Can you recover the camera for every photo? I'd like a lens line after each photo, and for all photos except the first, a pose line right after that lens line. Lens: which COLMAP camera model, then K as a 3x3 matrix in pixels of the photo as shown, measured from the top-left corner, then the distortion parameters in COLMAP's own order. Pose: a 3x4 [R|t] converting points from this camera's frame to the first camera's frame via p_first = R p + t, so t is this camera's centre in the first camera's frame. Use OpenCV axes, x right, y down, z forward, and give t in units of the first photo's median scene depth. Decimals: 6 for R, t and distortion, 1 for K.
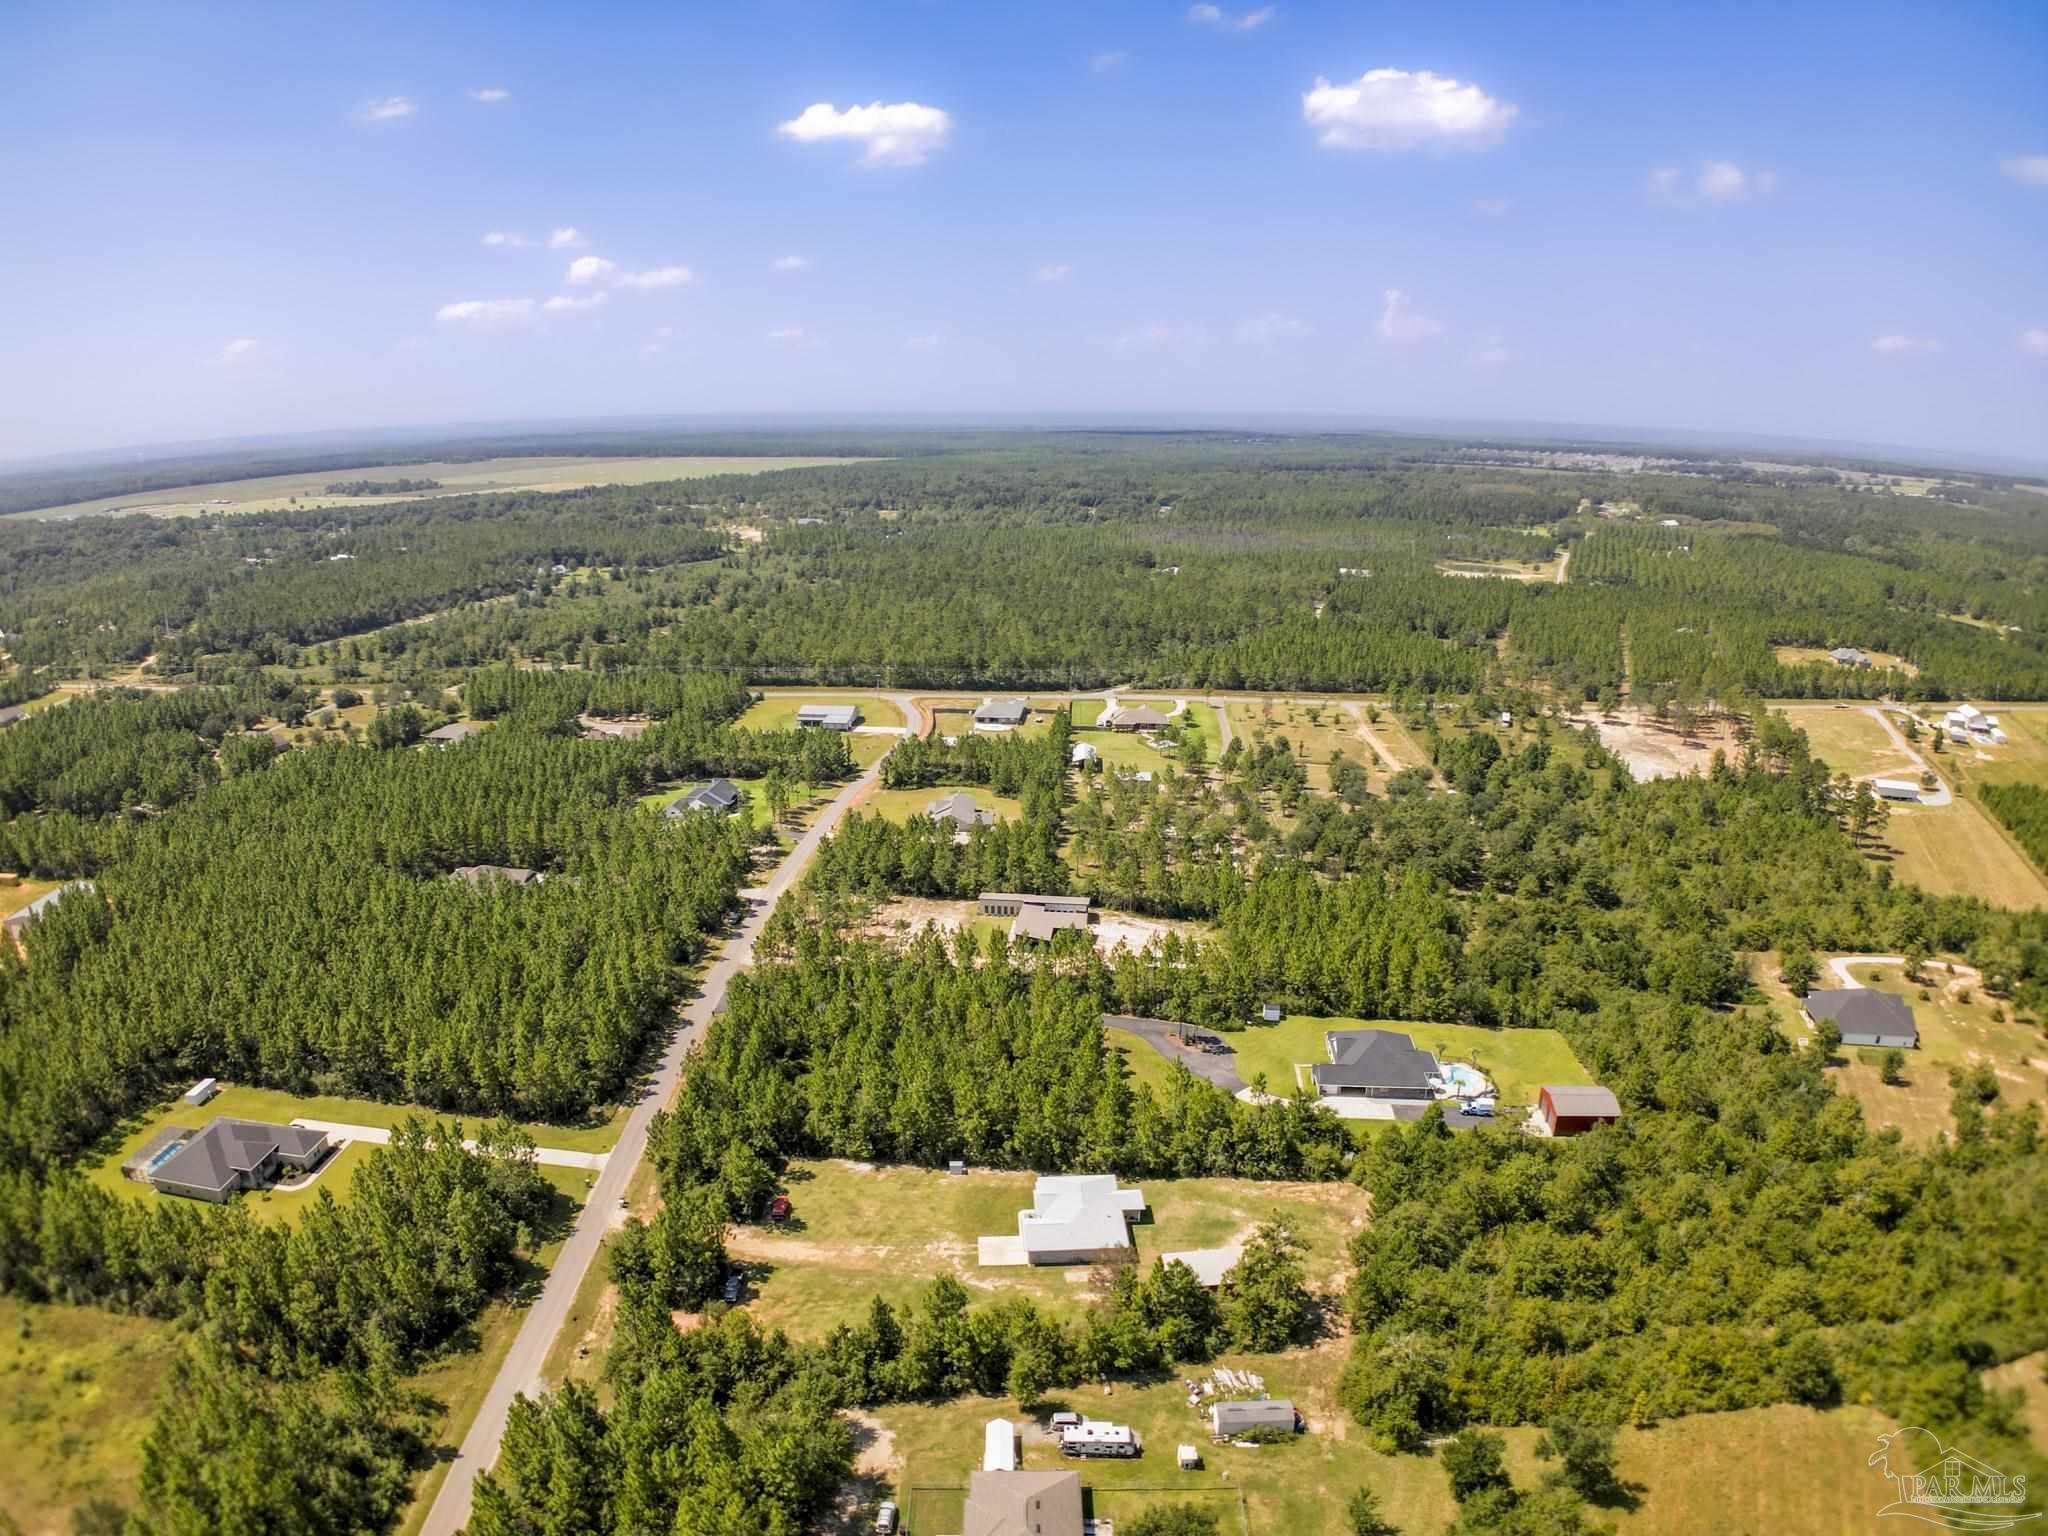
lens RADIAL K [[1237.7, 0, 1021.1], [0, 1237.7, 759.1], [0, 0, 1]] dist [-0.153915, 0.008738]
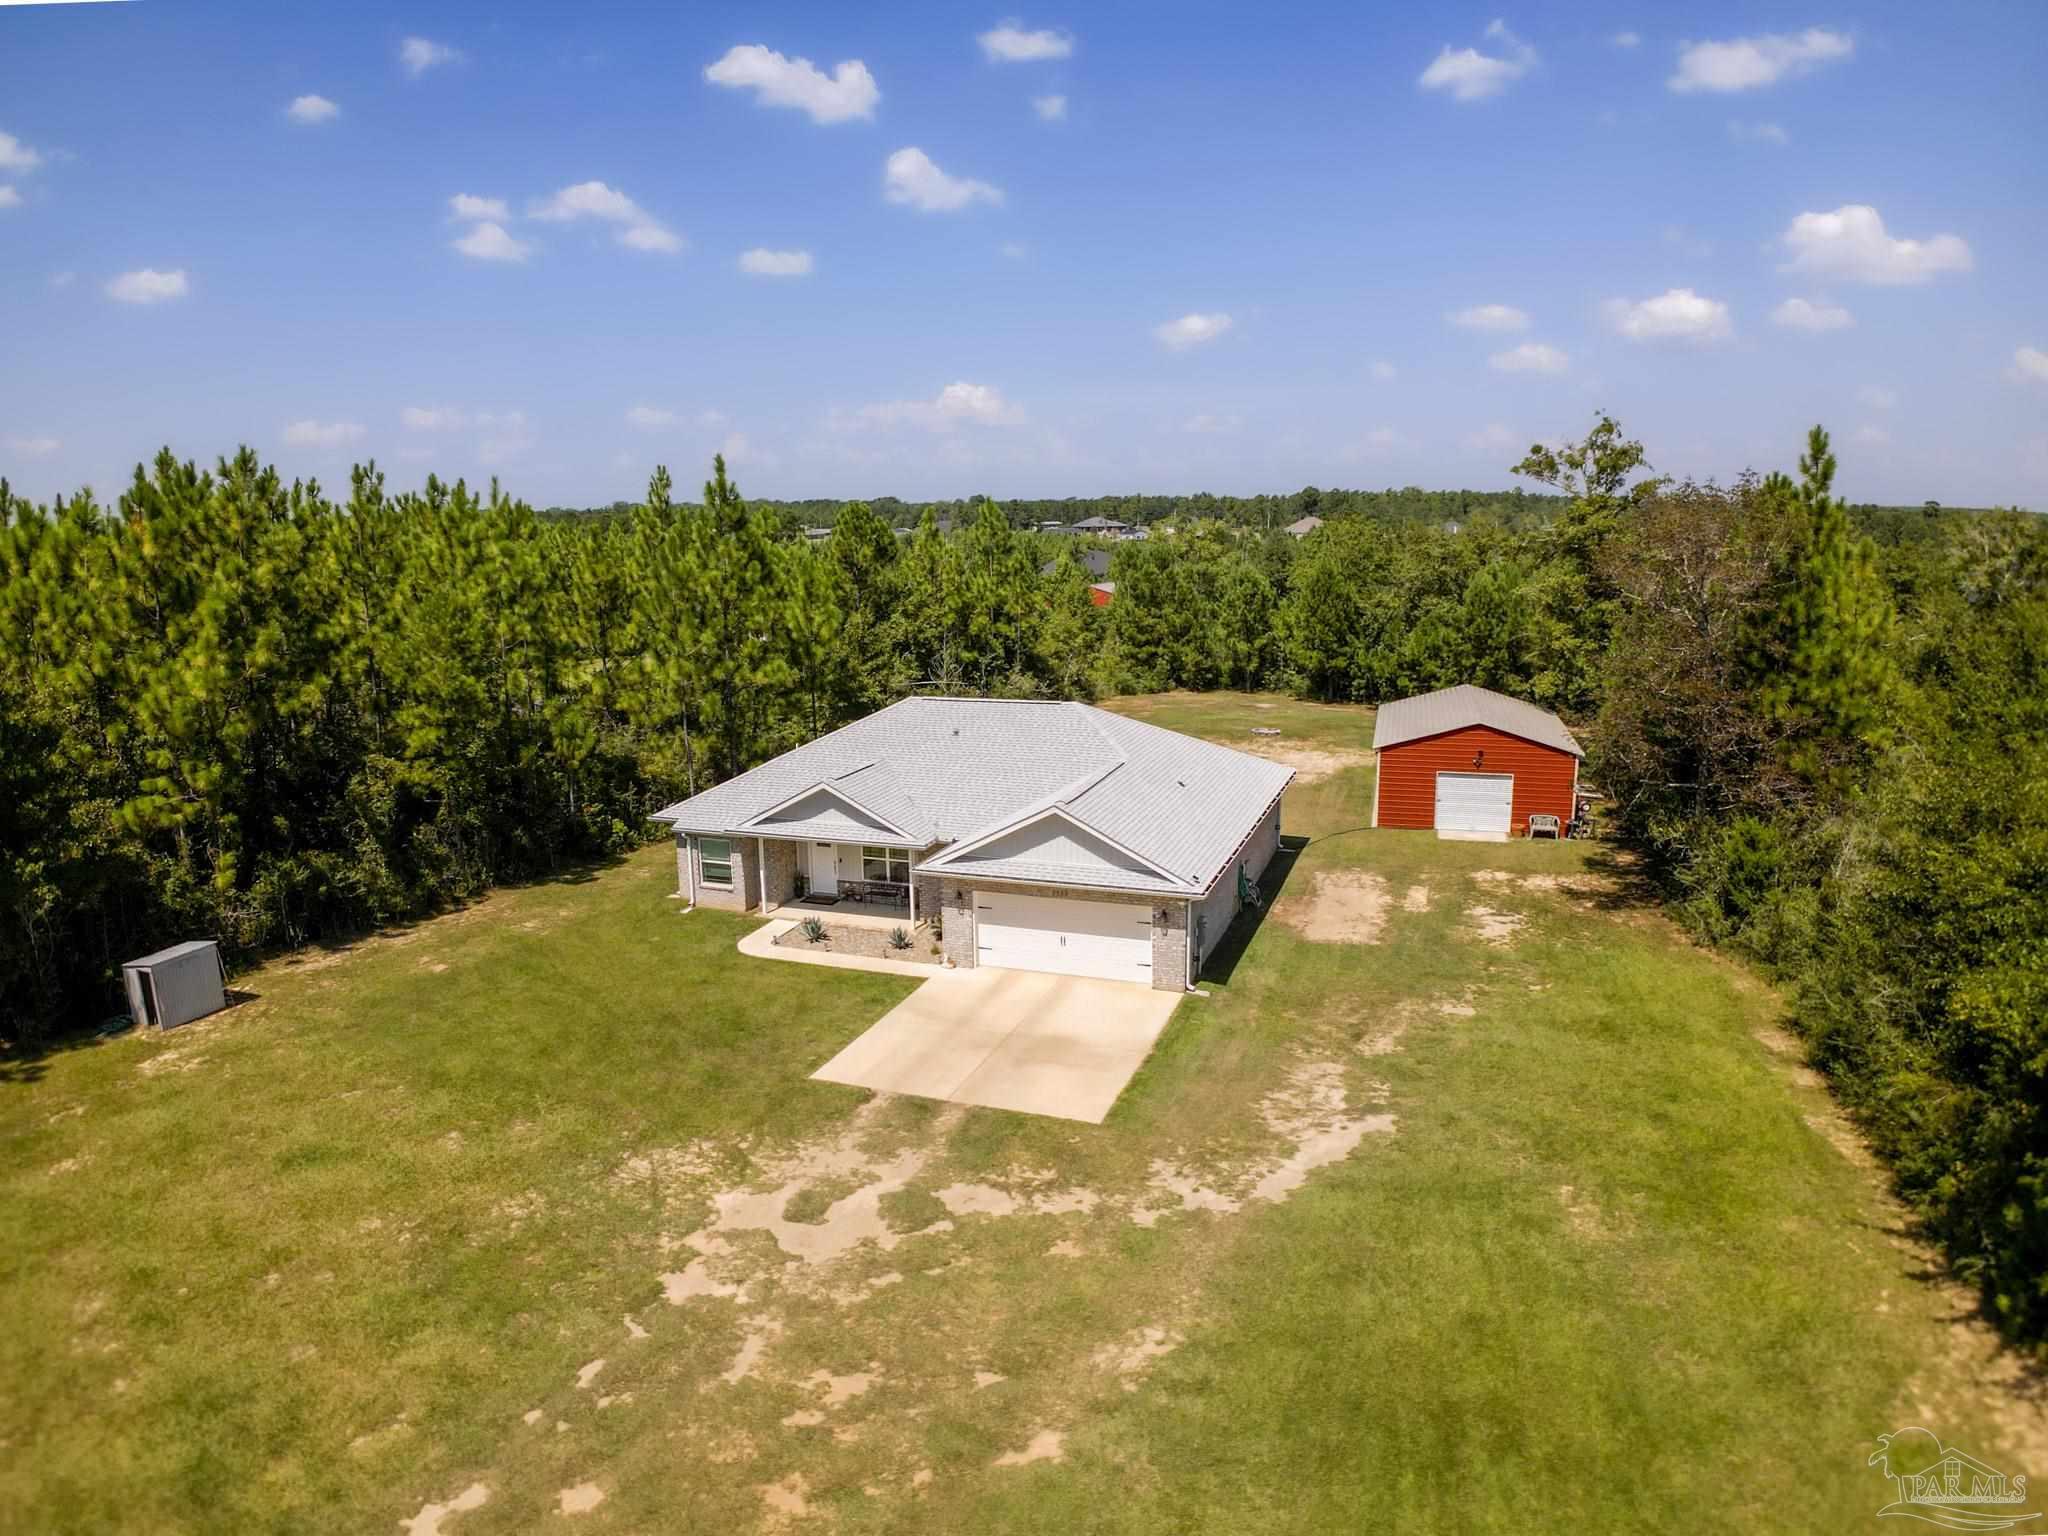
lens RADIAL K [[1285.7, 0, 1024.0], [0, 1285.7, 768.0], [0, 0, 1]] dist [-0.146124, -0.000595]
pose [[0.392543, -0.193172, 0.899219, -0.110405], [0.277289, 0.957059, 0.084550, 0.257731], [-0.876938, 0.216154, 0.429251, 0.660881]]
